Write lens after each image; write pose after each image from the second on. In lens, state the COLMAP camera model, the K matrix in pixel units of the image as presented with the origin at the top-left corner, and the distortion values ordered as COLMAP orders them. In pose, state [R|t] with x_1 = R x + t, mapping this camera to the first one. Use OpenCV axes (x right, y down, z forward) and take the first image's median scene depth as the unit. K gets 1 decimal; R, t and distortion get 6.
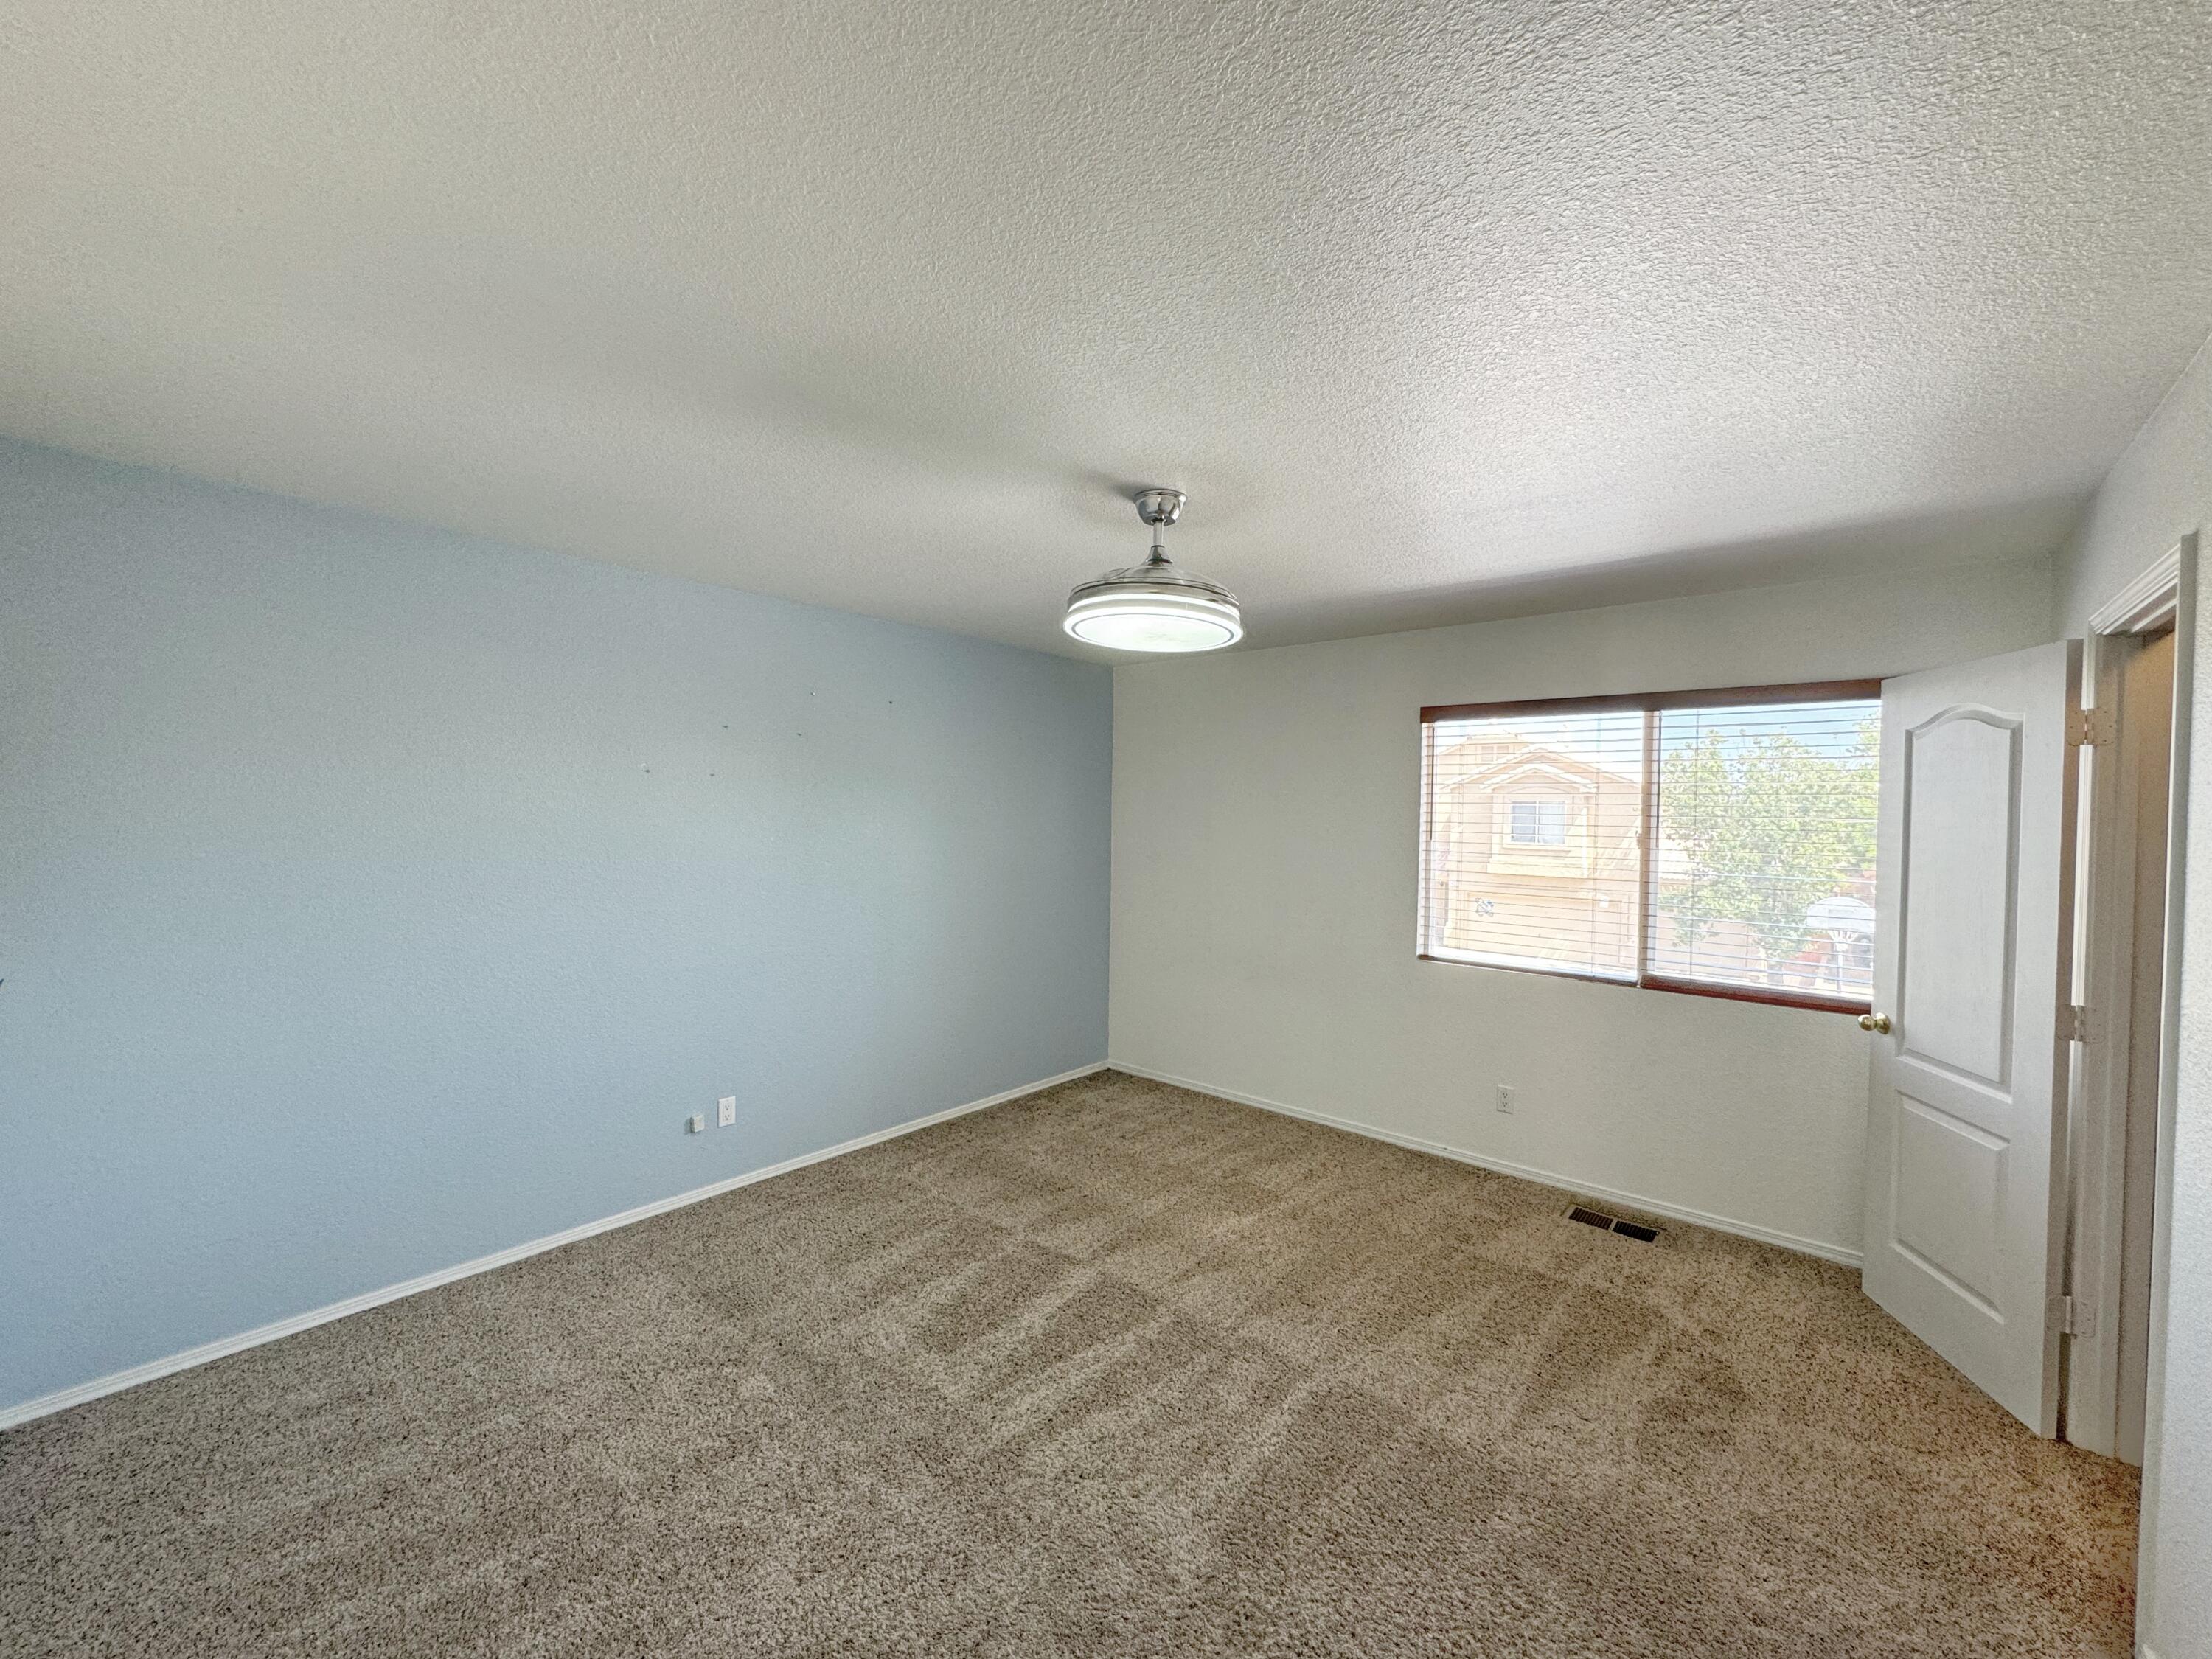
lens RADIAL K [[887.3, 0, 1111.1], [0, 887.3, 829.9], [0, 0, 1]] dist [-0.002612, -0.000495]
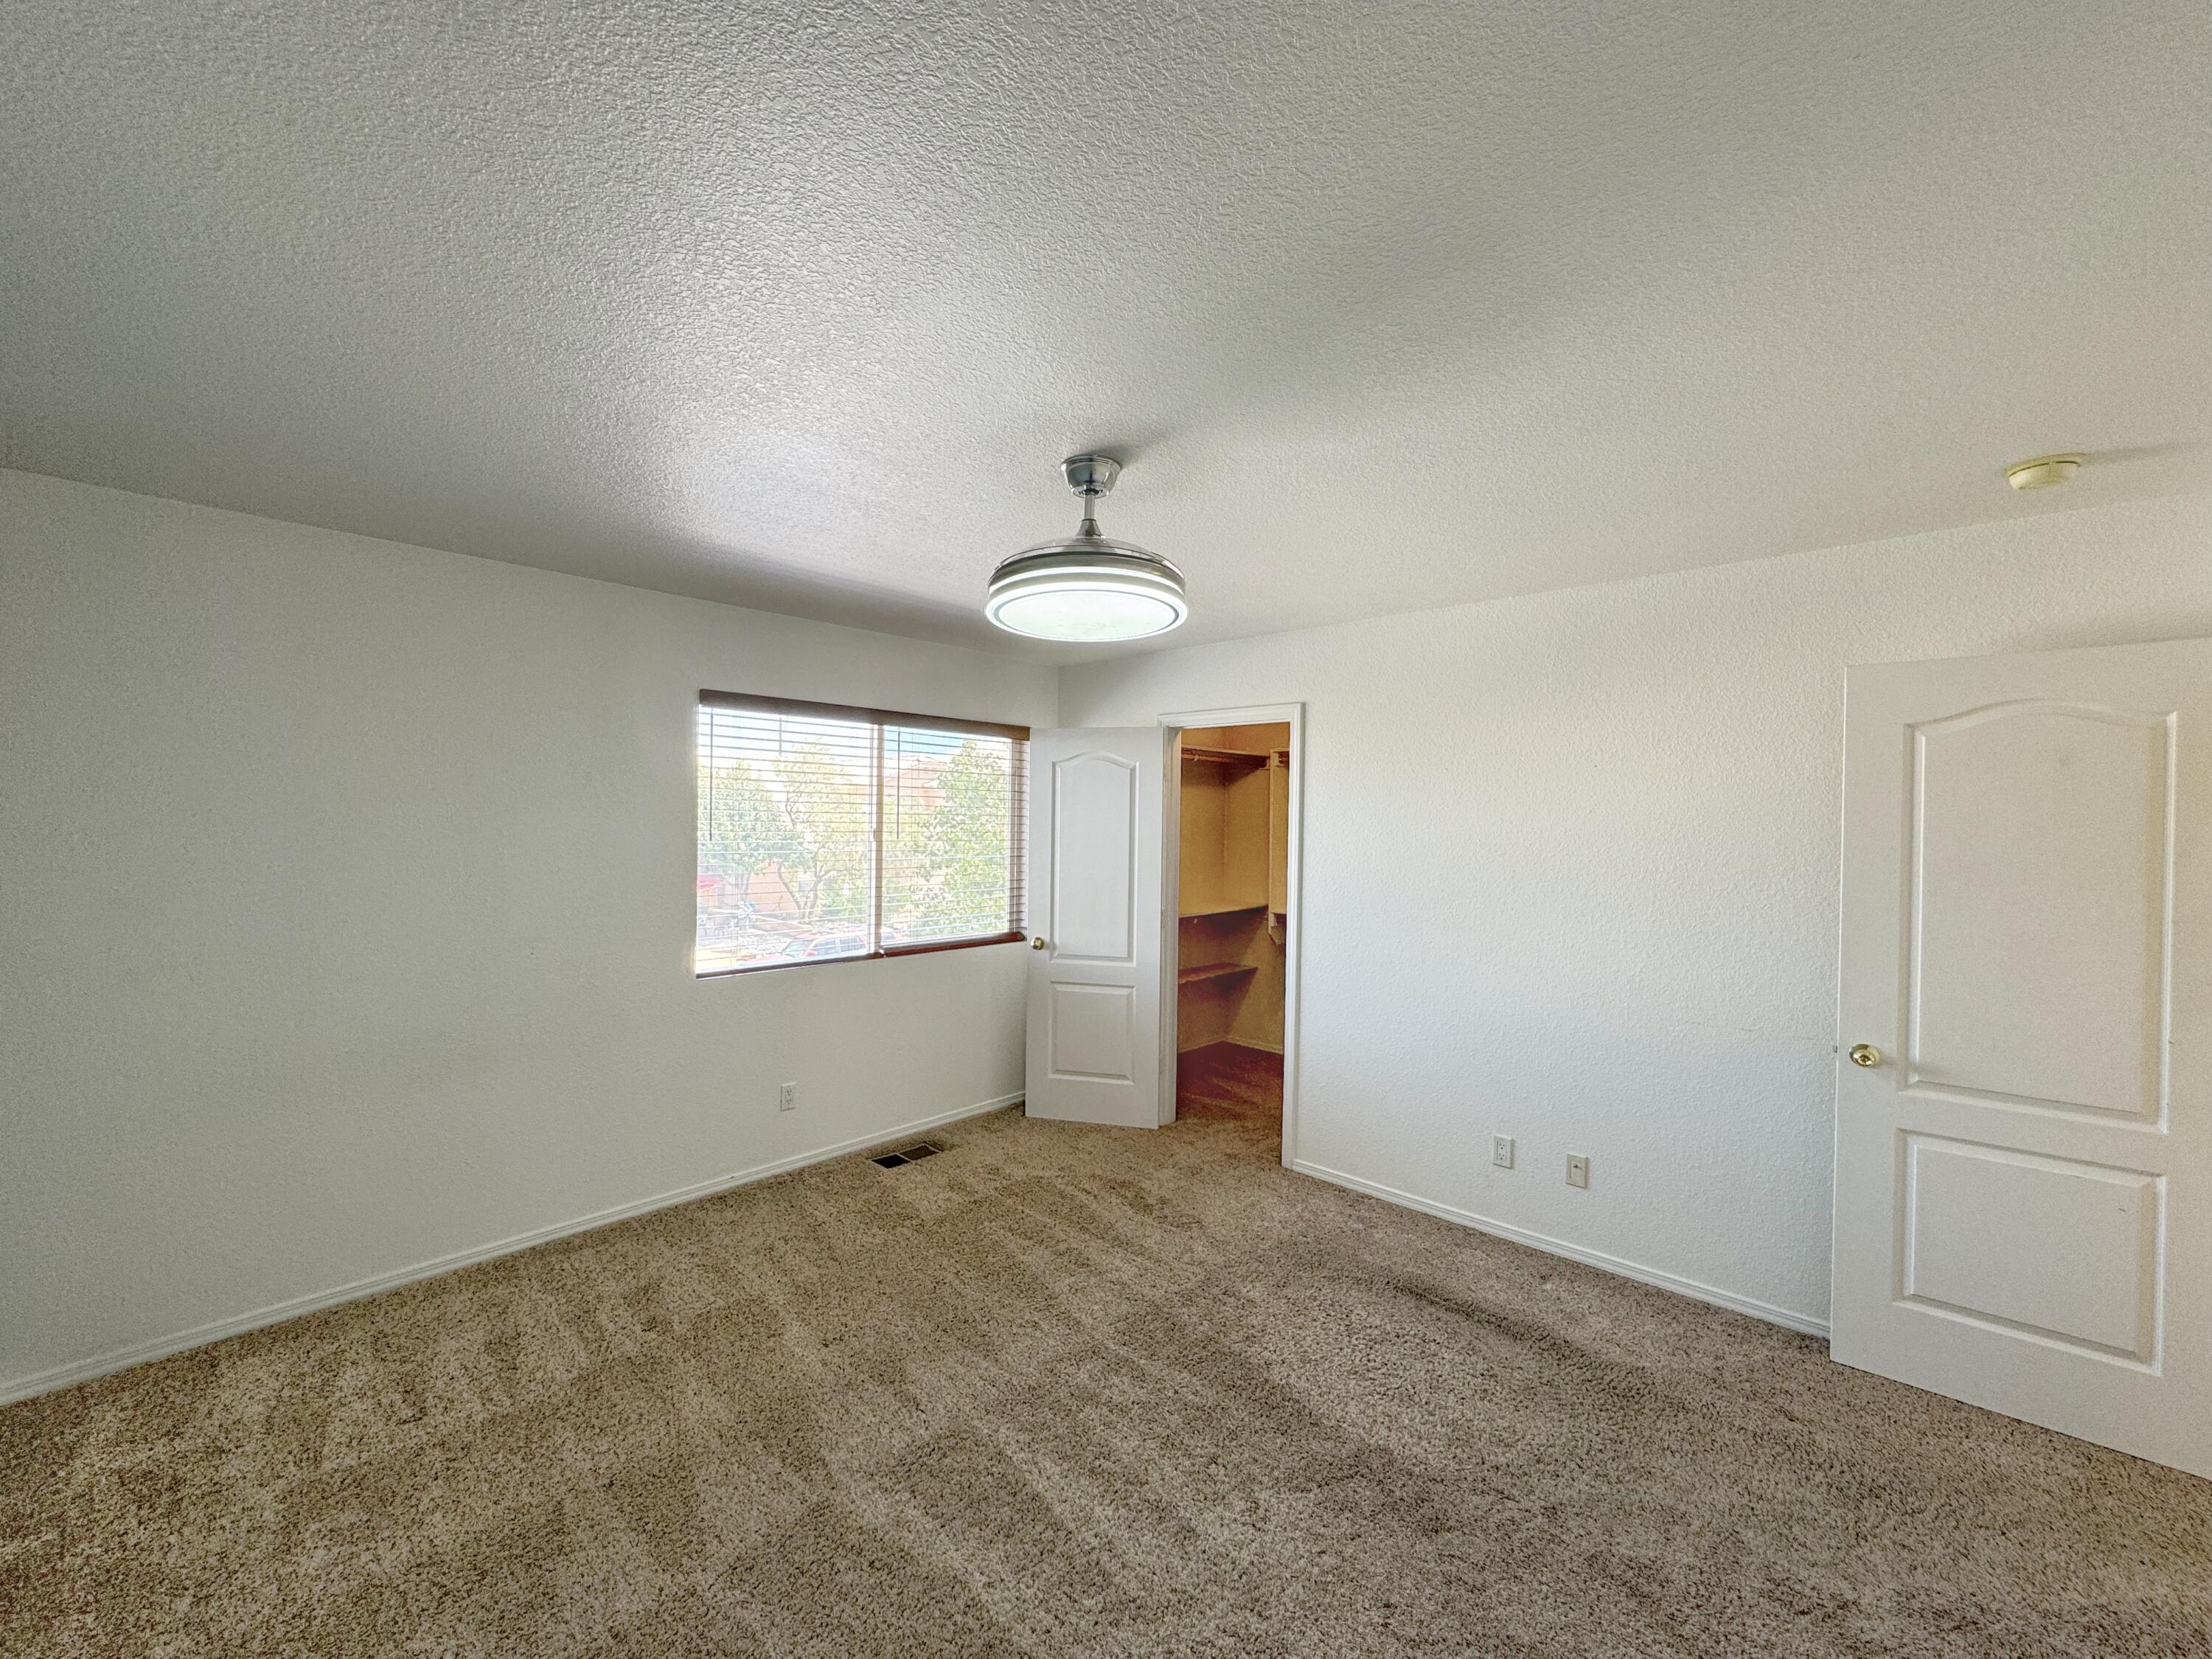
lens RADIAL K [[887.3, 0, 1111.1], [0, 887.3, 829.9], [0, 0, 1]] dist [-0.002612, -0.000495]
pose [[0.036636, -0.032729, 0.998793, -0.594573], [0.004208, 0.999460, 0.032596, -0.031426], [-0.999320, 0.003008, 0.036754, 0.670595]]
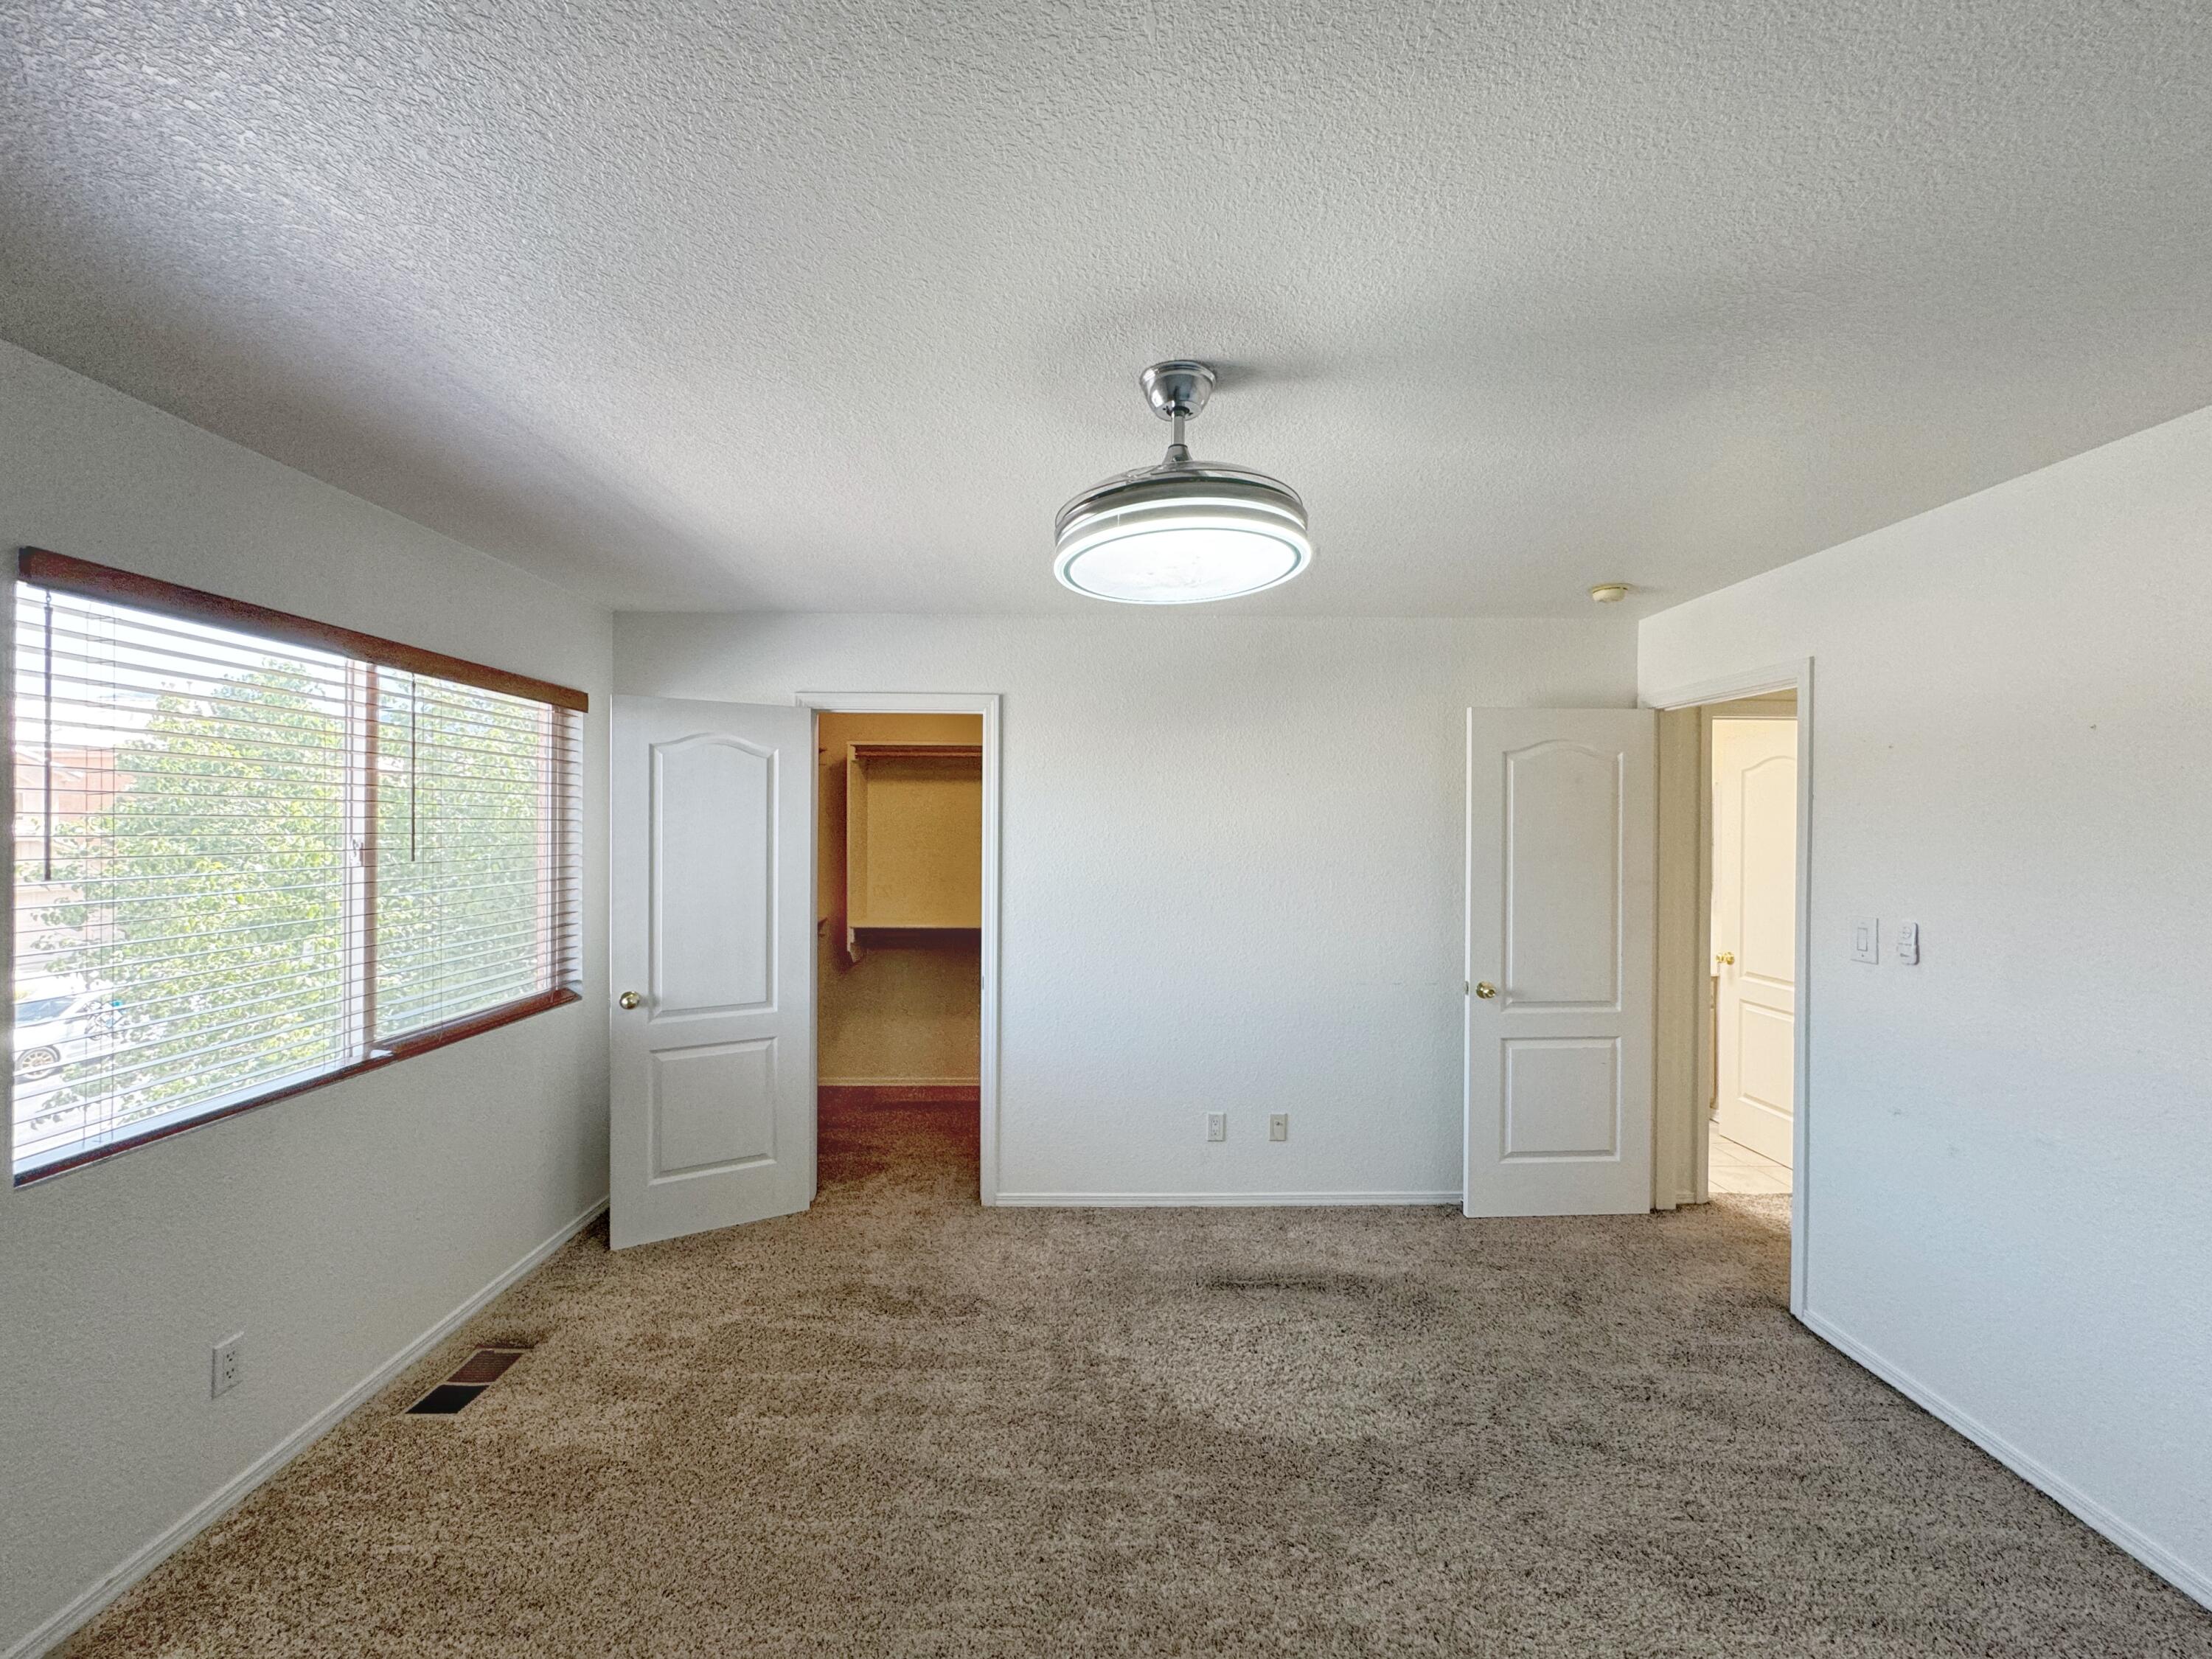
lens RADIAL K [[887.3, 0, 1111.1], [0, 887.3, 829.9], [0, 0, 1]] dist [-0.002612, -0.000495]
pose [[-0.666558, -0.029267, 0.744878, -0.308404], [-0.005365, 0.999391, 0.034465, -0.033830], [-0.745434, 0.018977, -0.666309, 1.070187]]
